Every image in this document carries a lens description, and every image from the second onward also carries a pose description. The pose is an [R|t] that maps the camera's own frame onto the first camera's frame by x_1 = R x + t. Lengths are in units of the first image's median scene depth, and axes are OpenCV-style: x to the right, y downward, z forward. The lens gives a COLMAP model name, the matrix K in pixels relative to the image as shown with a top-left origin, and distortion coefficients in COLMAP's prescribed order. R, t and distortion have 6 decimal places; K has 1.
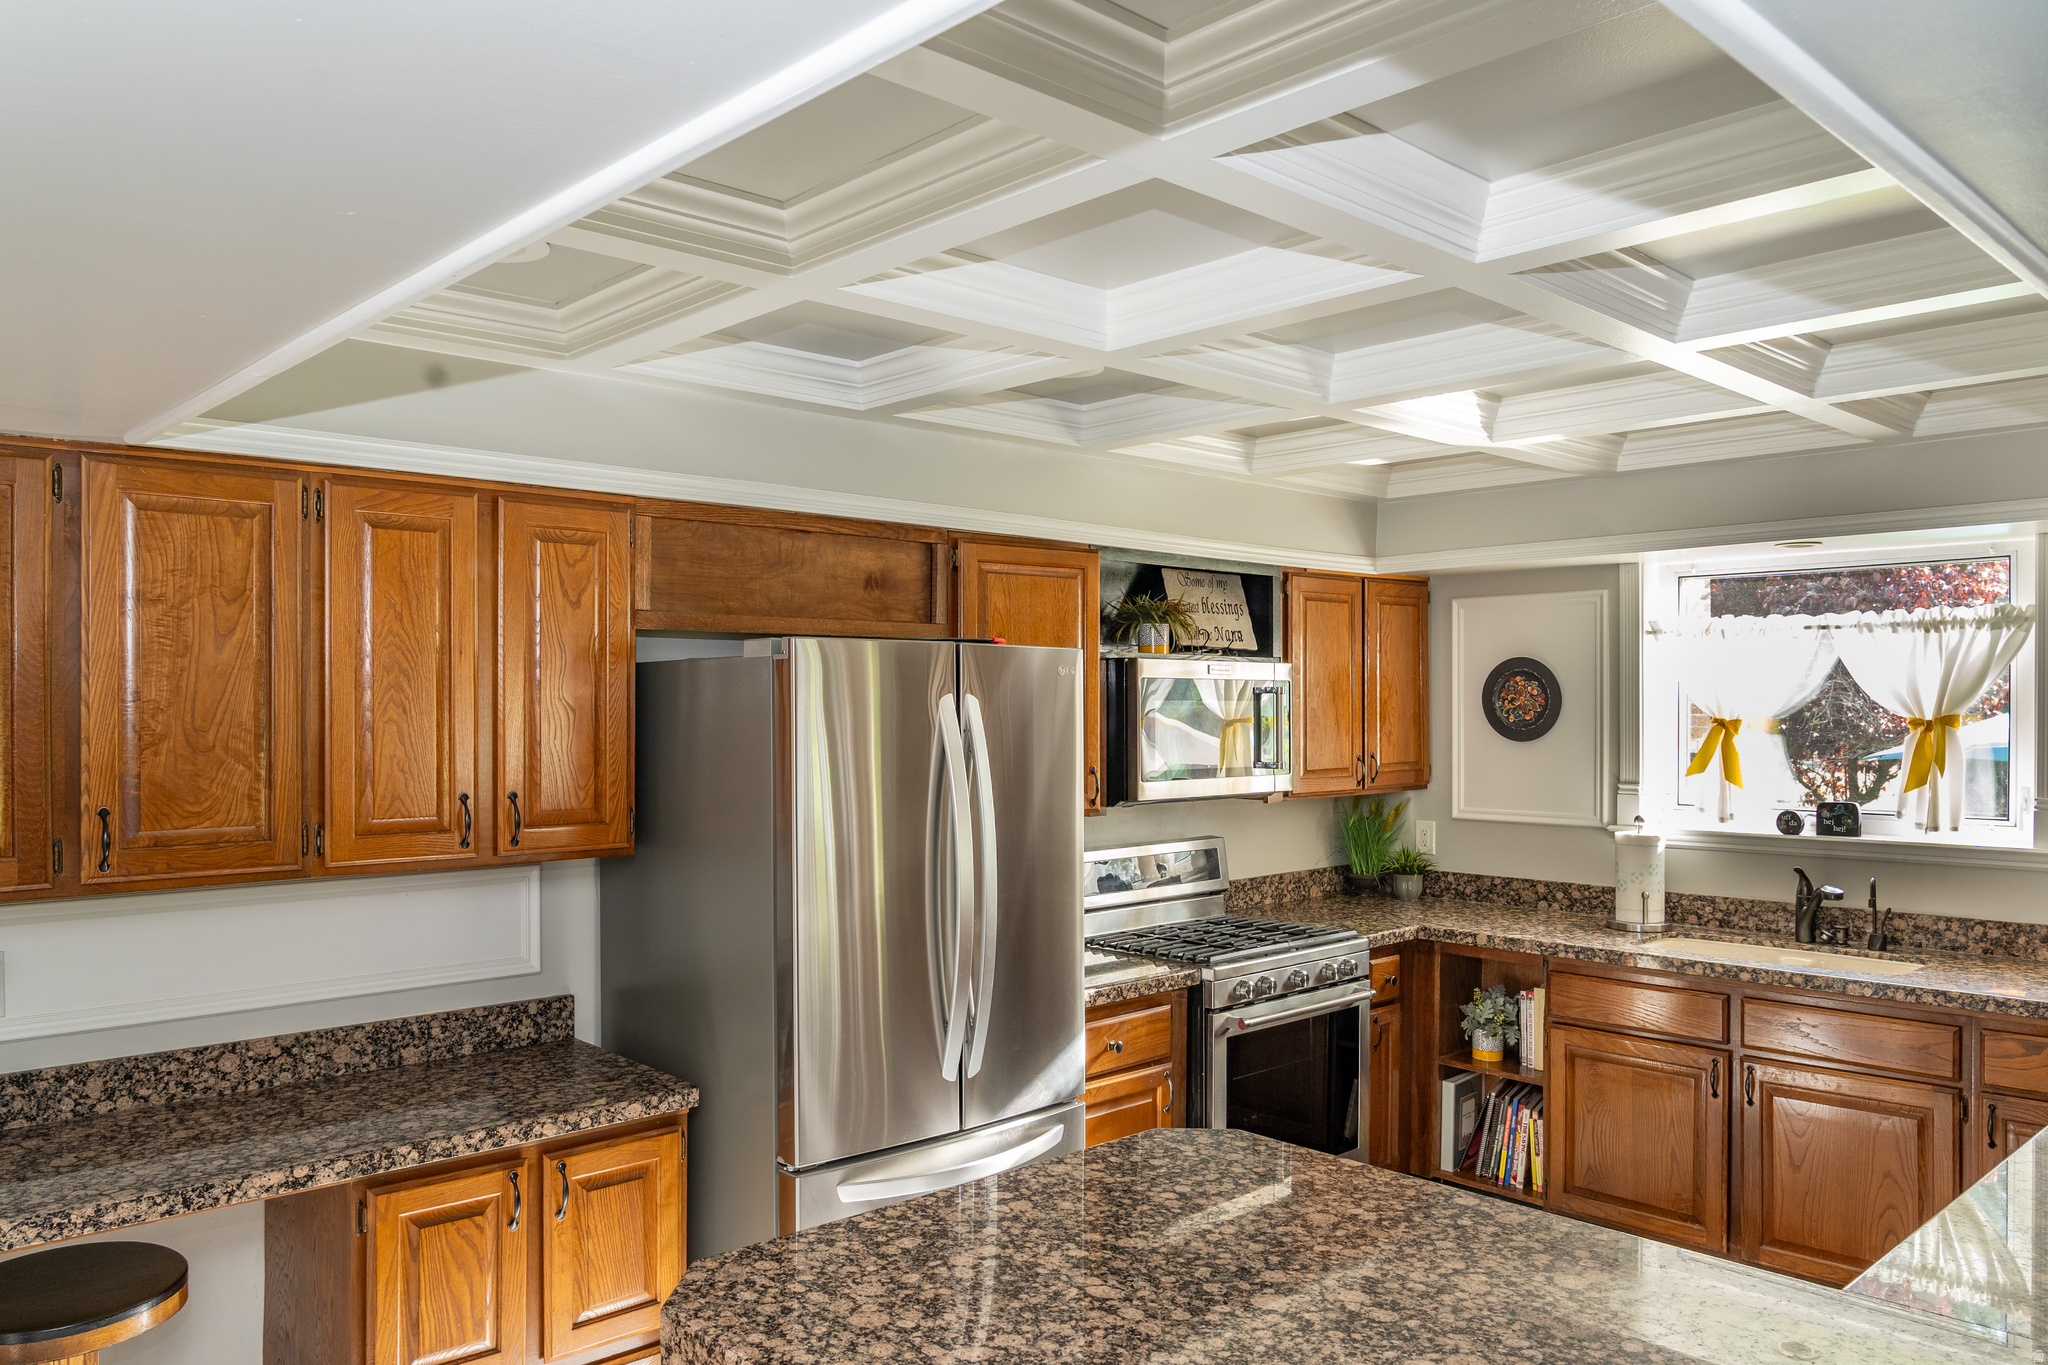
lens RADIAL K [[1462.5, 0, 1022.3], [0, 1462.5, 710.2], [0, 0, 1]] dist [-0.029345, 0.000287]
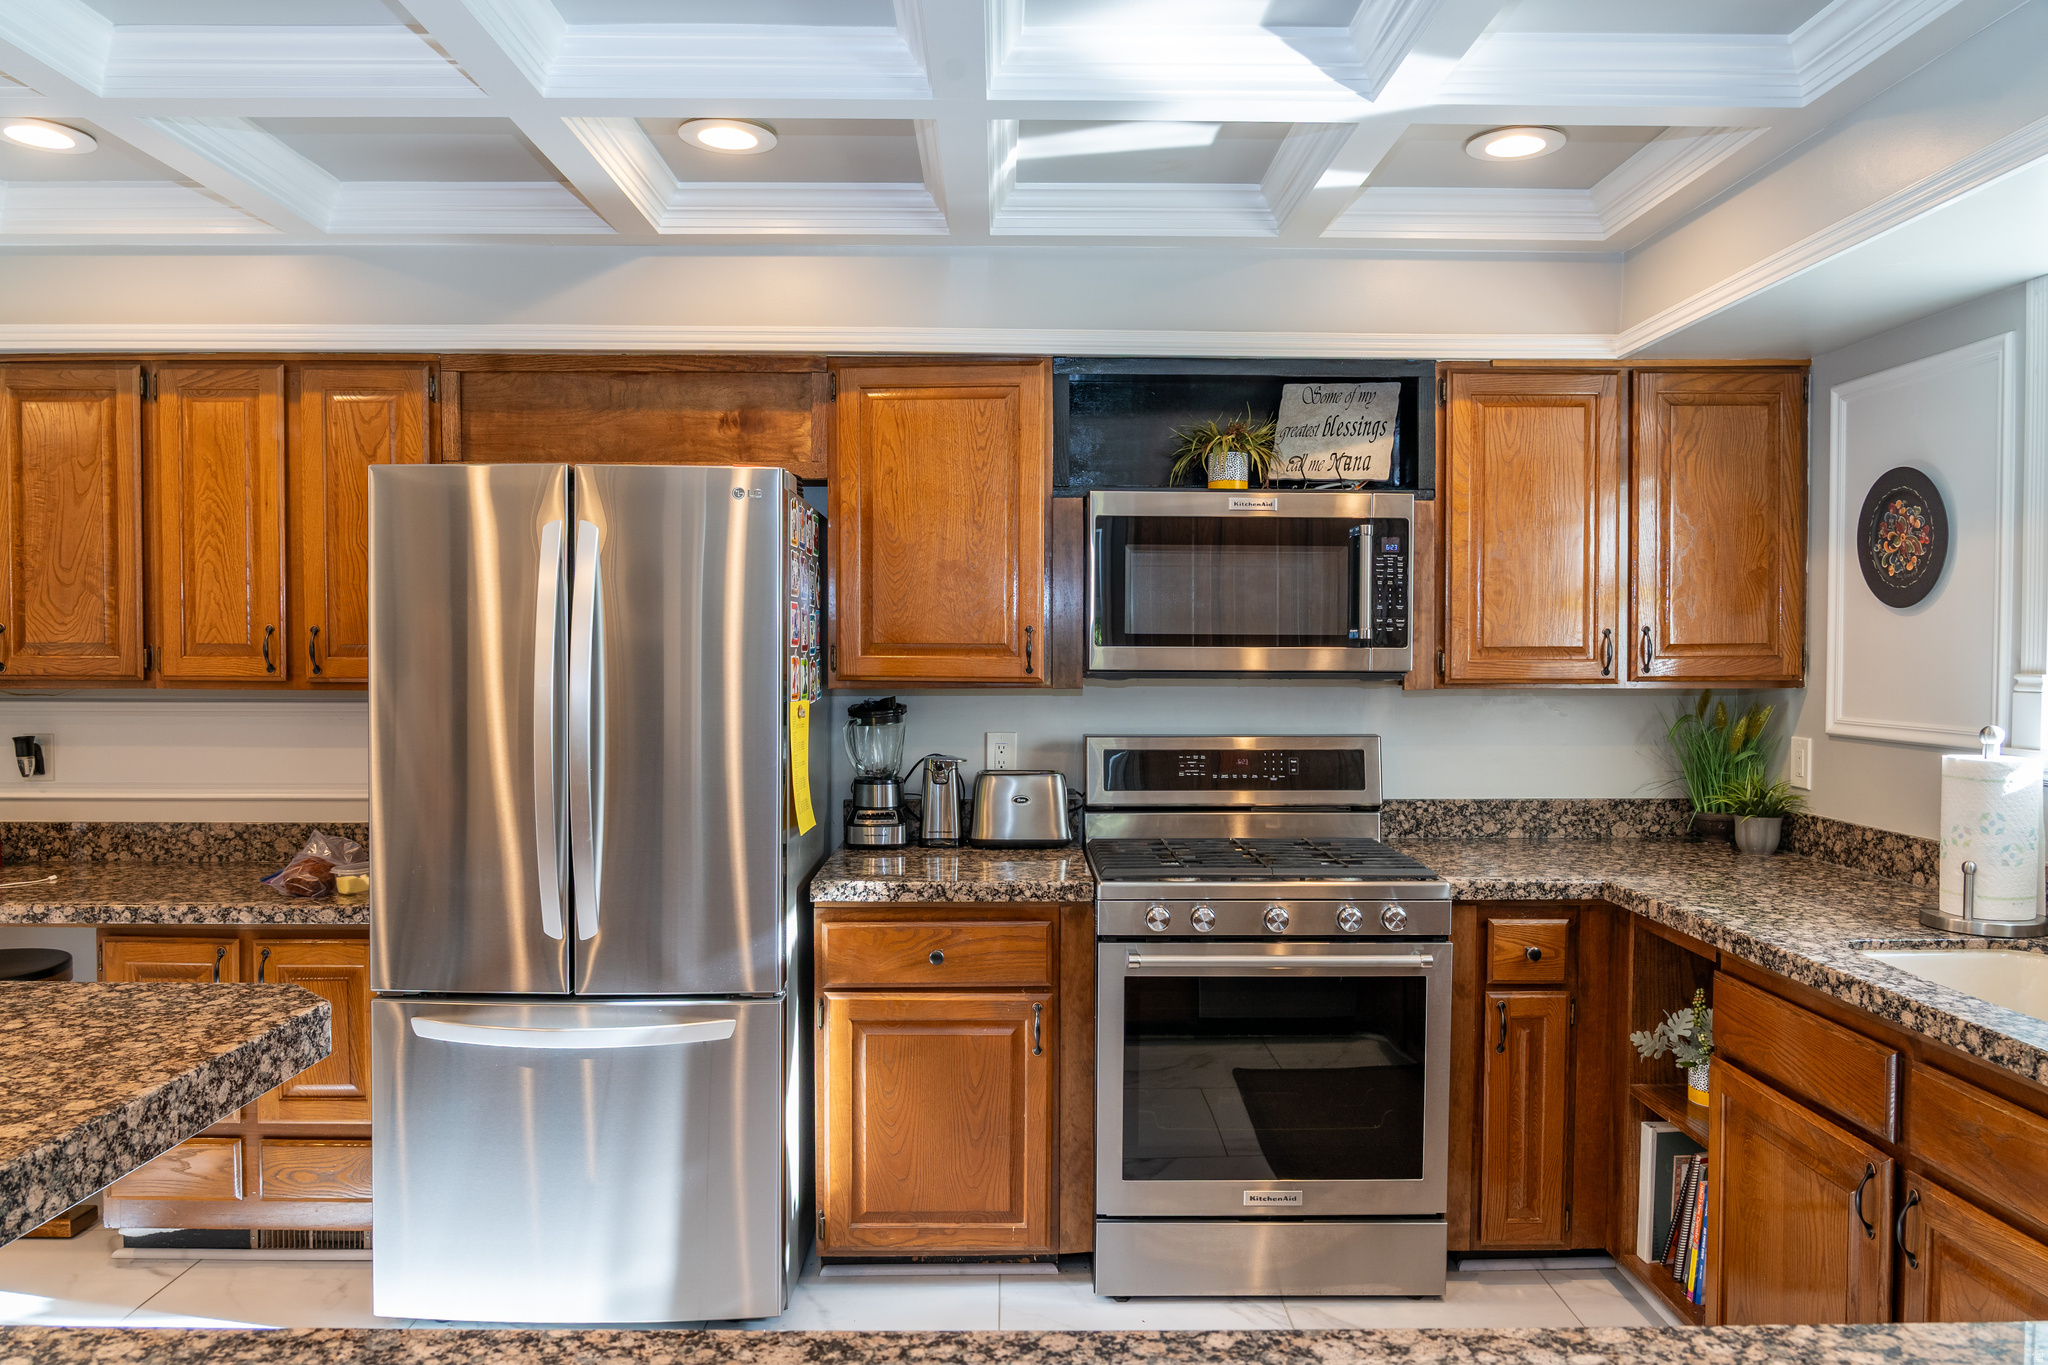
lens RADIAL K [[1407.2, 0, 1024.0], [0, 1407.2, 682.5], [0, 0, 1]] dist [-0.025969, 0.002737]
pose [[0.741962, 0.019501, -0.670158, 0.699620], [-0.006489, 0.999739, 0.021906, 0.064470], [0.670411, -0.011905, 0.741895, 0.496249]]
